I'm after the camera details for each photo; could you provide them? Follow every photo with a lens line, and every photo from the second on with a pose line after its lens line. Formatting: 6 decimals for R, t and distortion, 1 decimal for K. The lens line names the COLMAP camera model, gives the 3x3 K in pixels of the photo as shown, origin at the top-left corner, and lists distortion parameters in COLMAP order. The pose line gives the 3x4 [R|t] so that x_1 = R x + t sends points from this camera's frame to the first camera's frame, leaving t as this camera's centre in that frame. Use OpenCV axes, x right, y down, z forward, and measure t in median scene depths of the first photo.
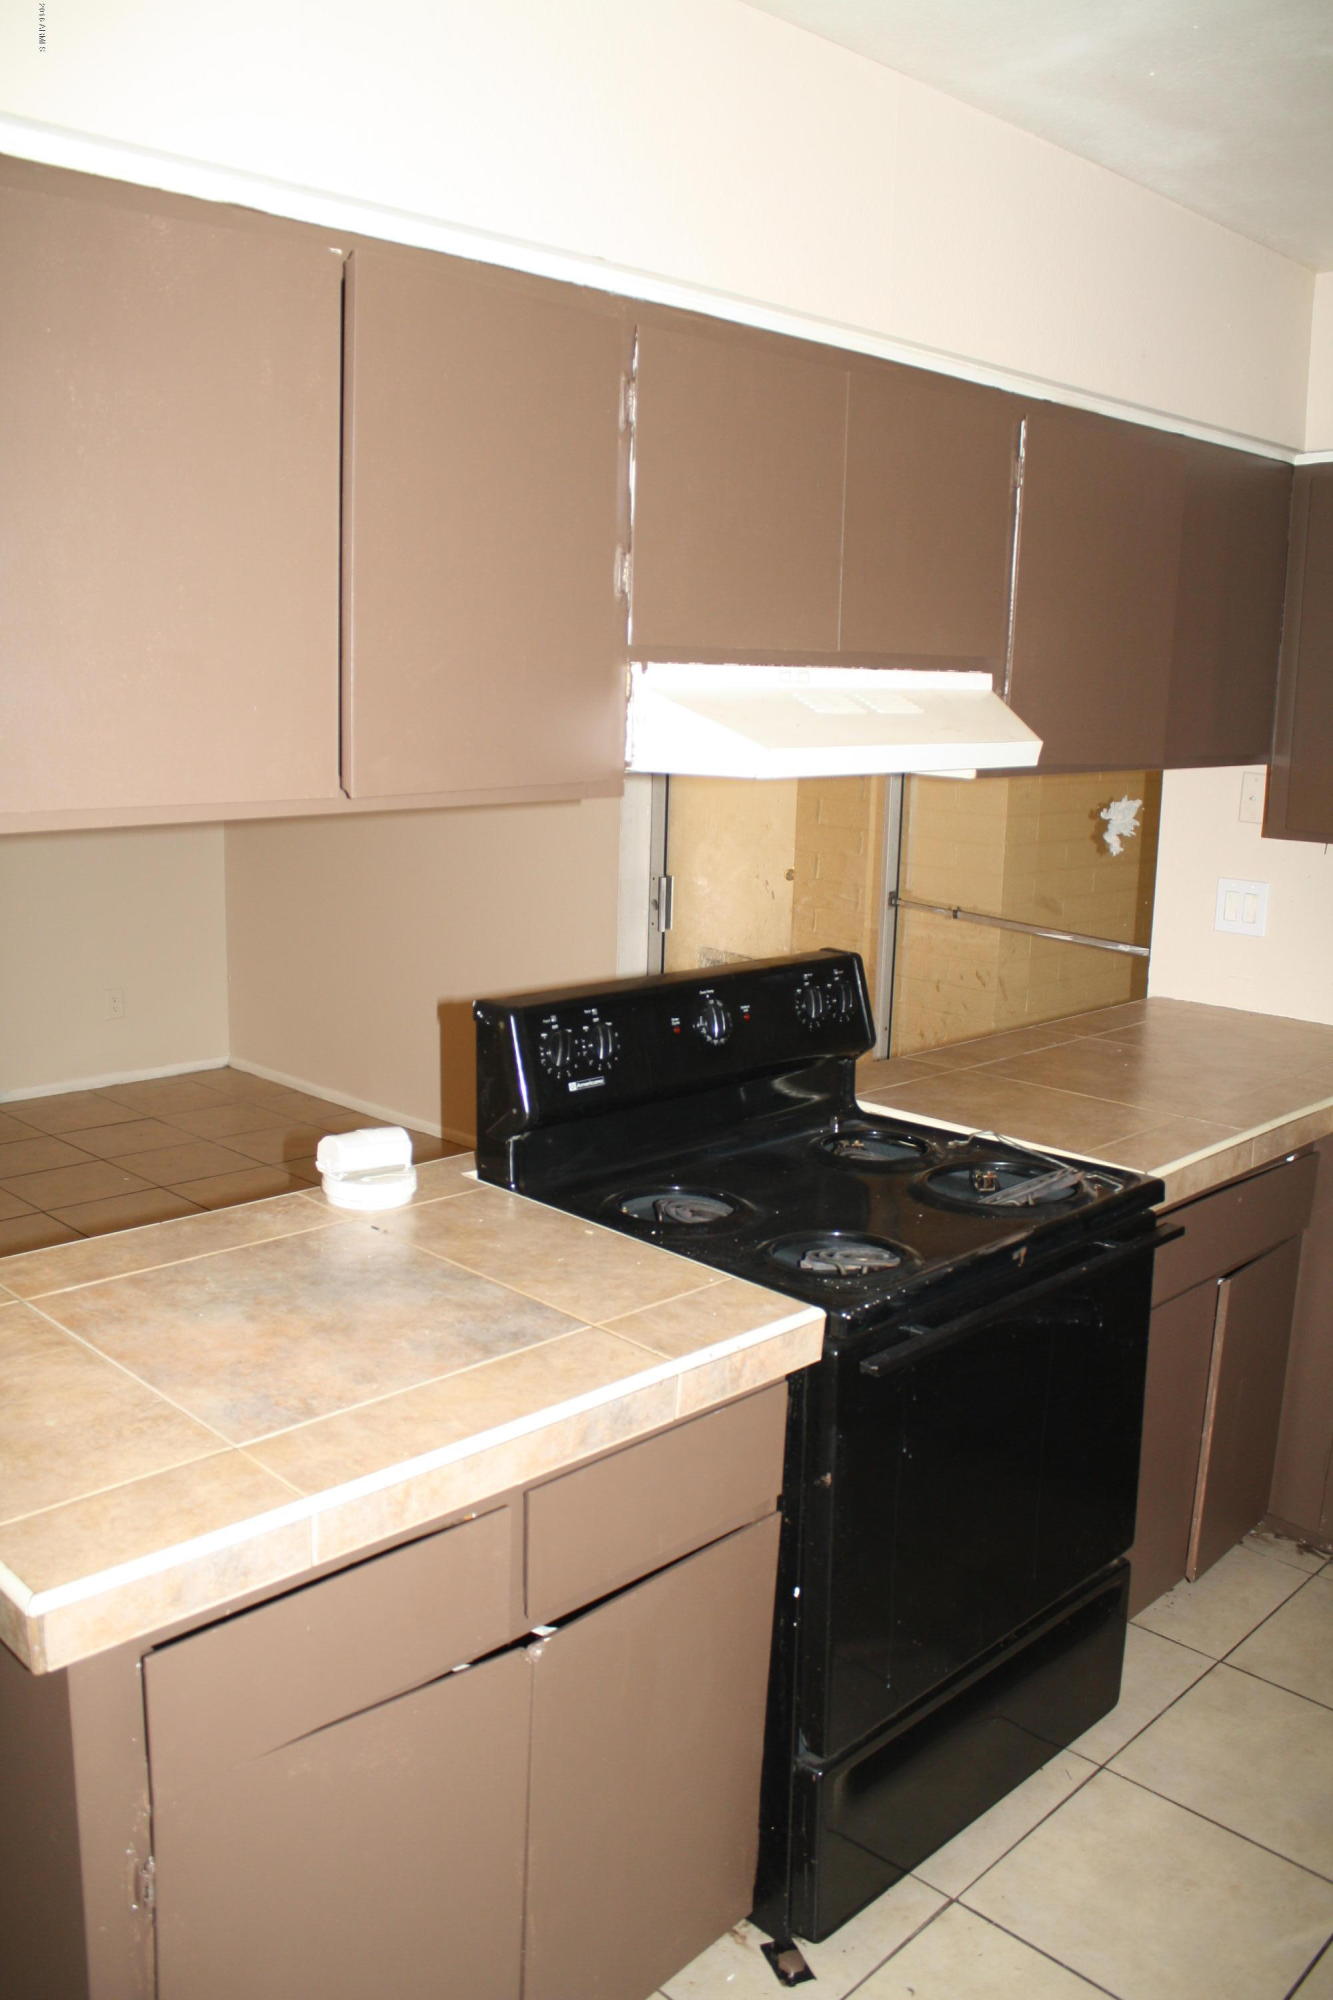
lens RADIAL K [[1650.9, 0, 666.5], [0, 1650.9, 1000.0], [0, 0, 1]] dist [-0.184832, 0.167119]
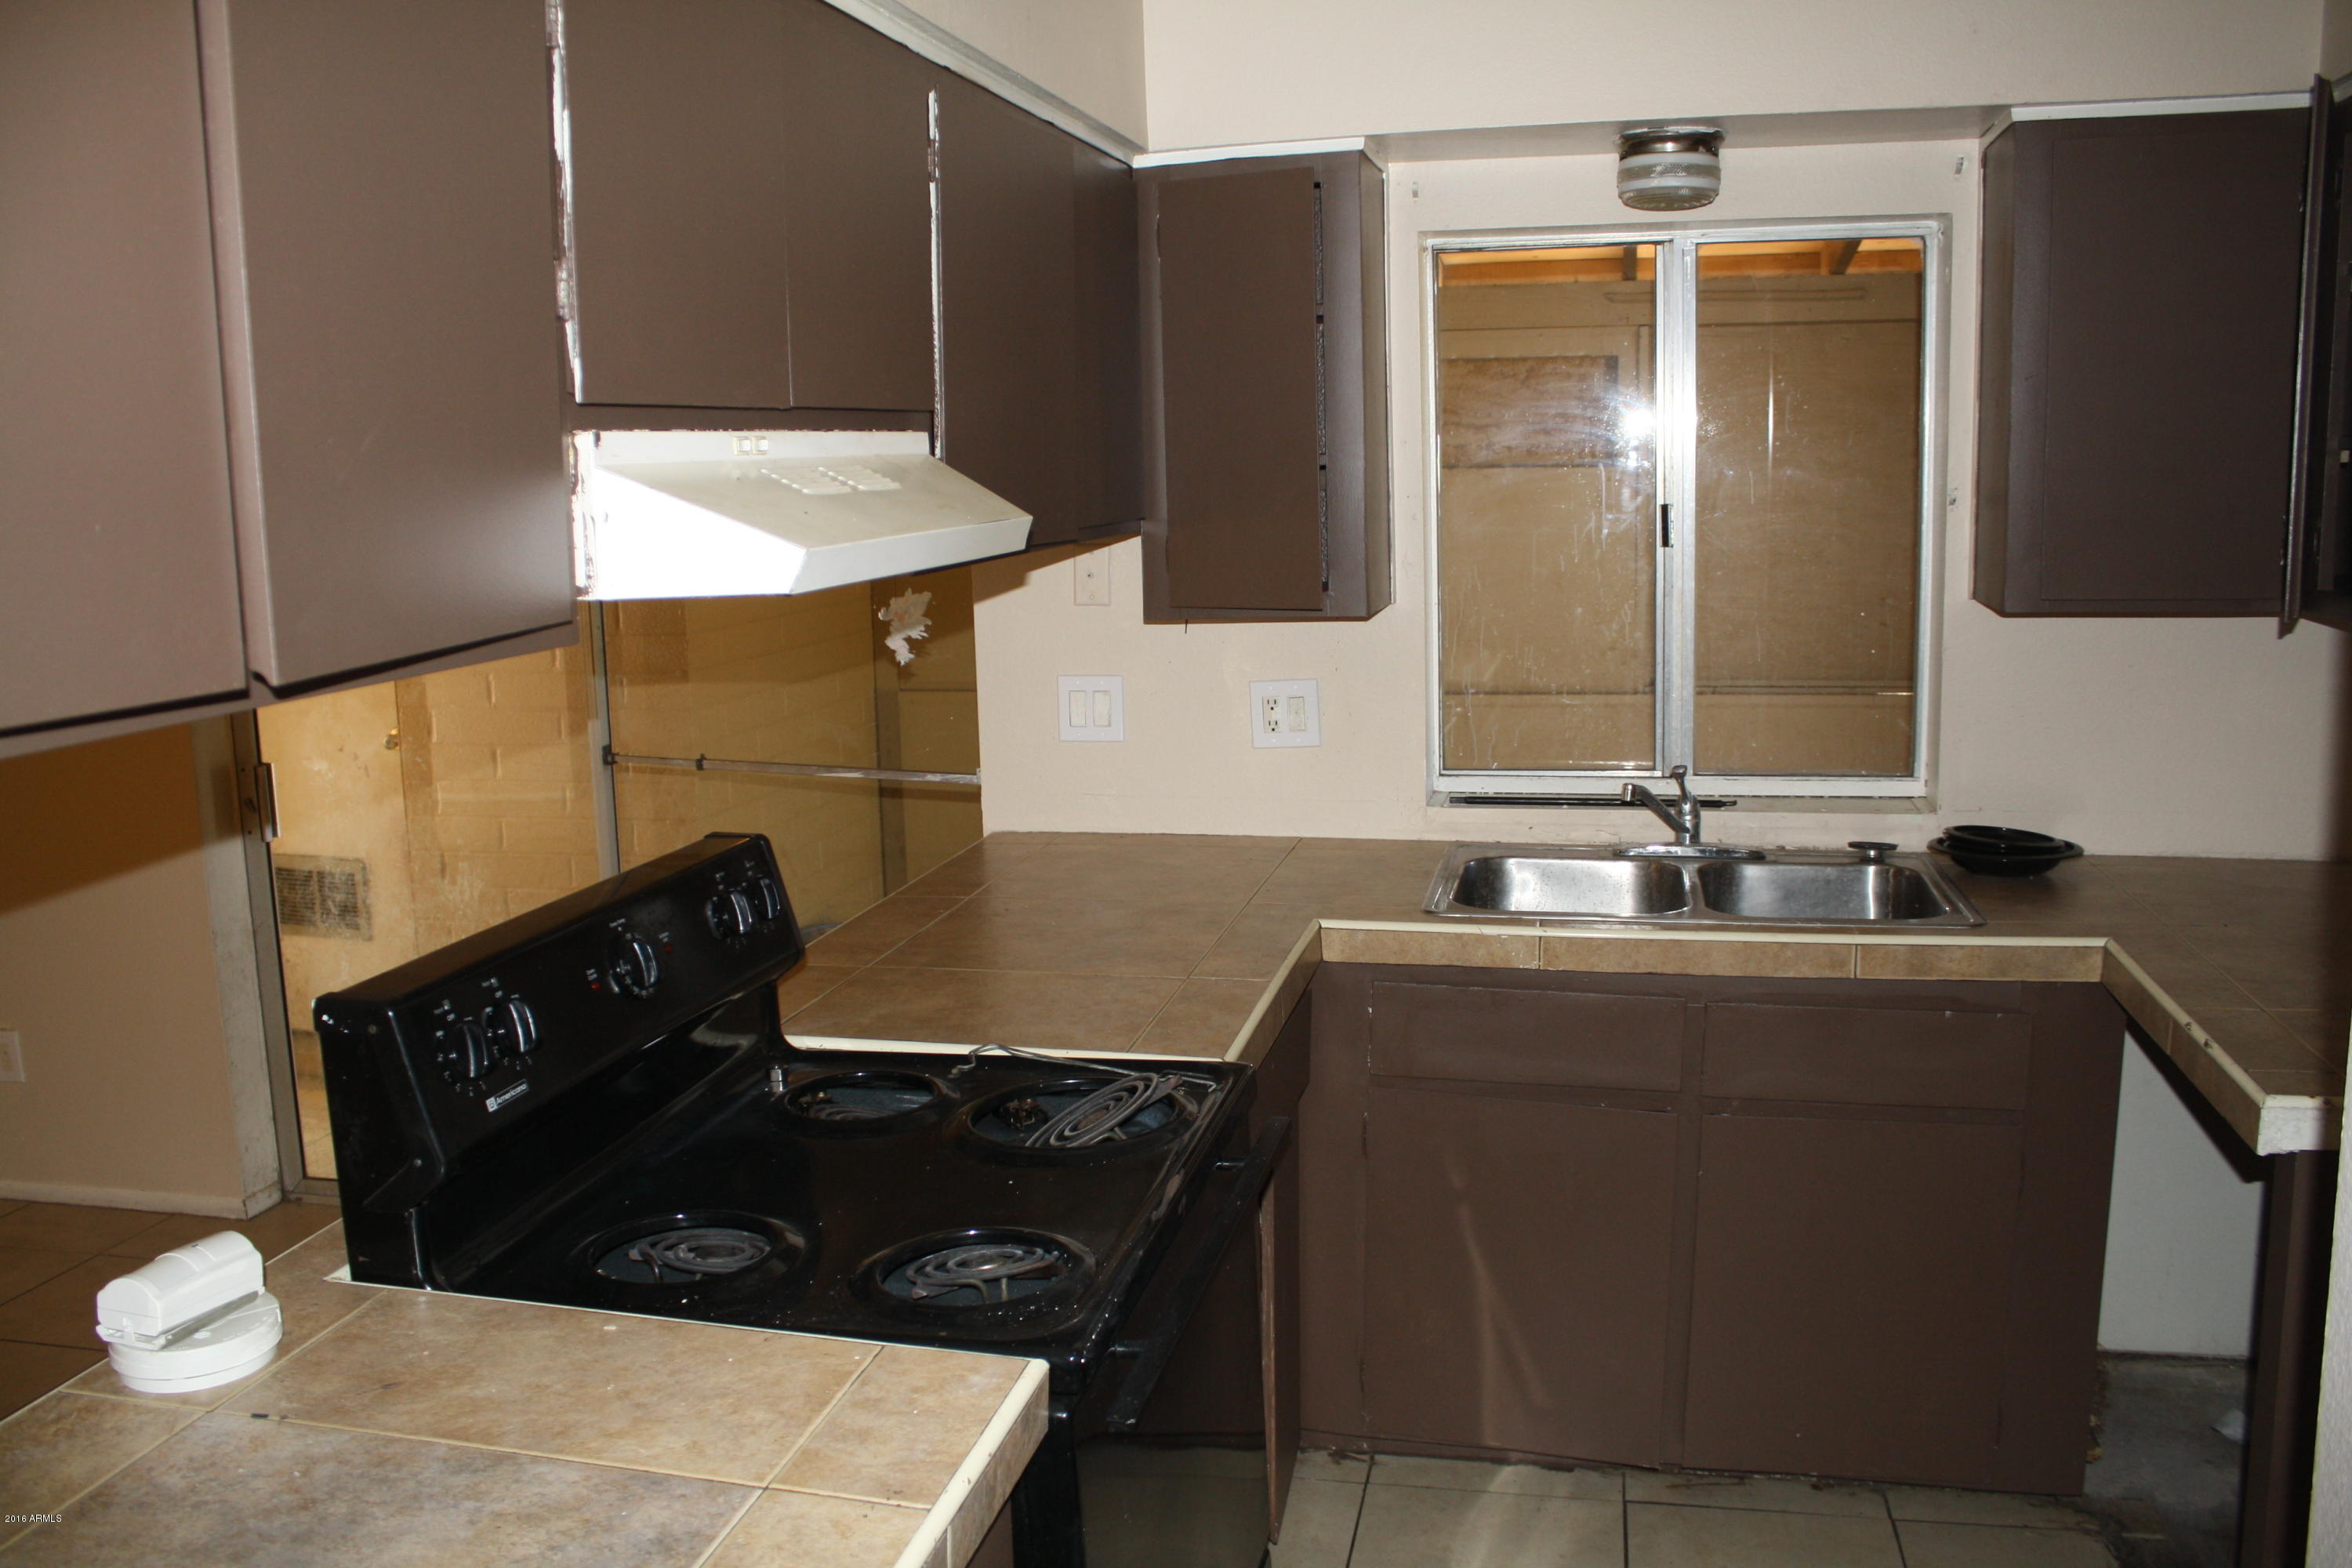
lens RADIAL K [[1941.5, 0, 1176.0], [0, 1941.5, 784.0], [0, 0, 1]] dist [-0.184832, 0.167119]
pose [[0.847716, -0.131605, 0.513865, -0.189301], [0.147106, 0.989064, 0.010627, -0.038329], [-0.509644, 0.066584, 0.857805, 0.224226]]
